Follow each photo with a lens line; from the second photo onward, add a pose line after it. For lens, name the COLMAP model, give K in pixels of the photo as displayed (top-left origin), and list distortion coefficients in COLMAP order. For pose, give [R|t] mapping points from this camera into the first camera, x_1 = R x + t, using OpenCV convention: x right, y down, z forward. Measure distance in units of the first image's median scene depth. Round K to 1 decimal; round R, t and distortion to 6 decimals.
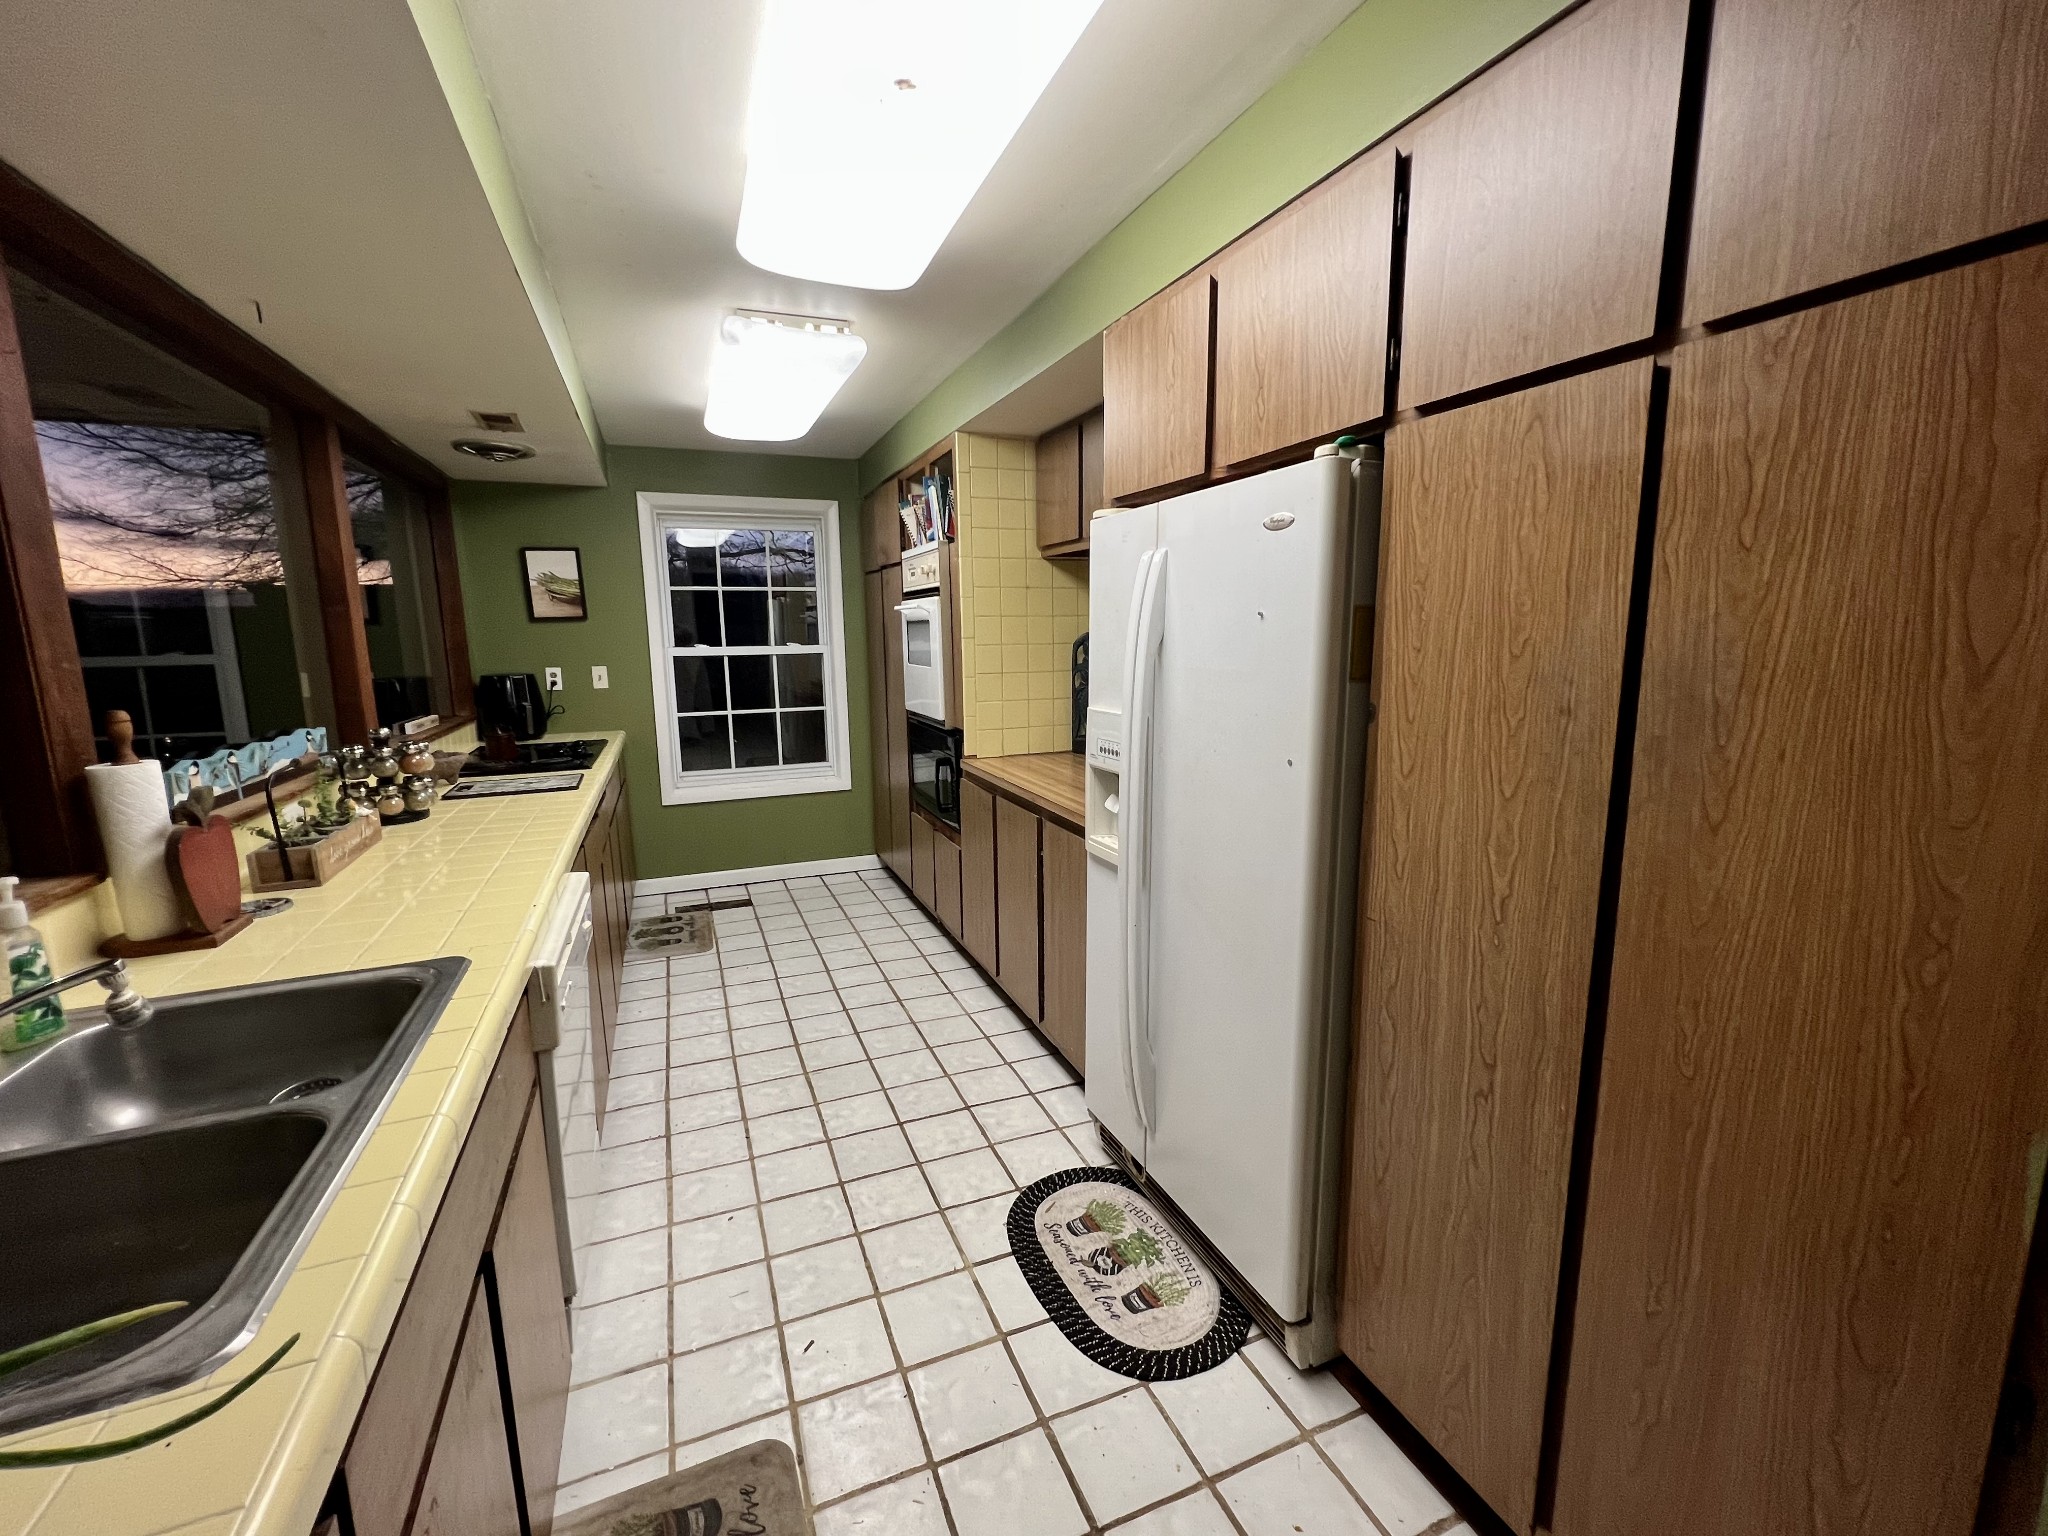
lens RADIAL K [[854.0, 0, 1026.6], [0, 854.0, 769.9], [0, 0, 1]] dist [-0.004640, -0.000168]
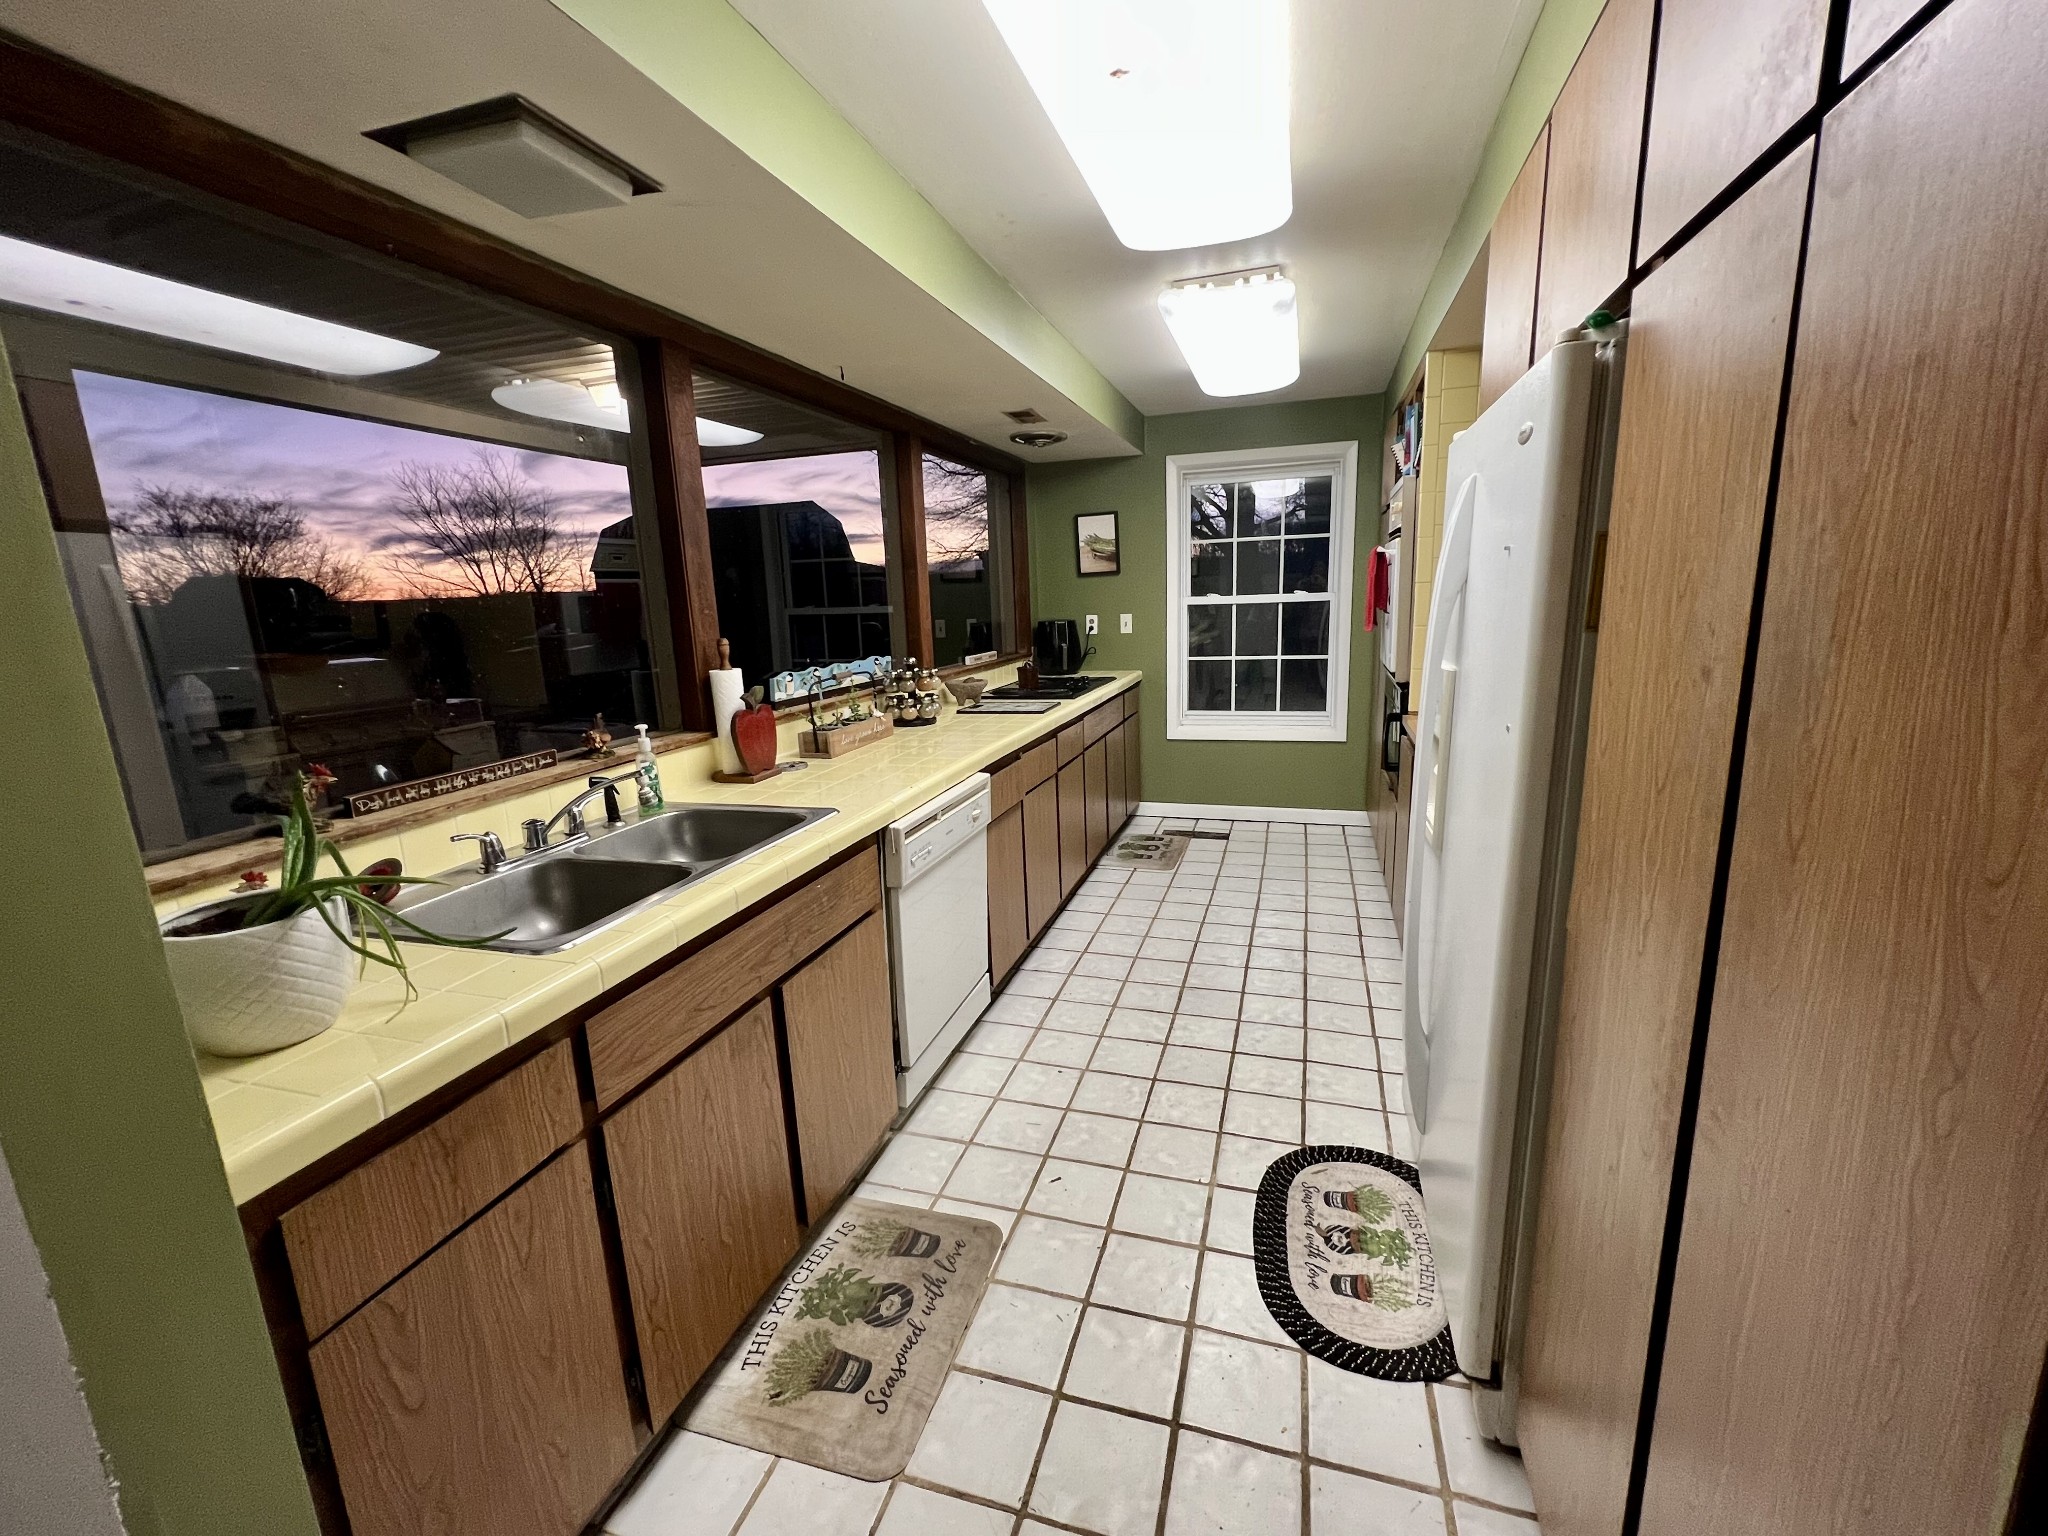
lens RADIAL K [[854.0, 0, 1030.9], [0, 854.0, 769.5], [0, 0, 1]] dist [-0.004640, -0.000168]
pose [[0.765672, 0.115122, -0.632846, 0.277741], [-0.078052, 0.993212, 0.086243, -0.002519], [0.638478, -0.016639, 0.769460, 0.036493]]
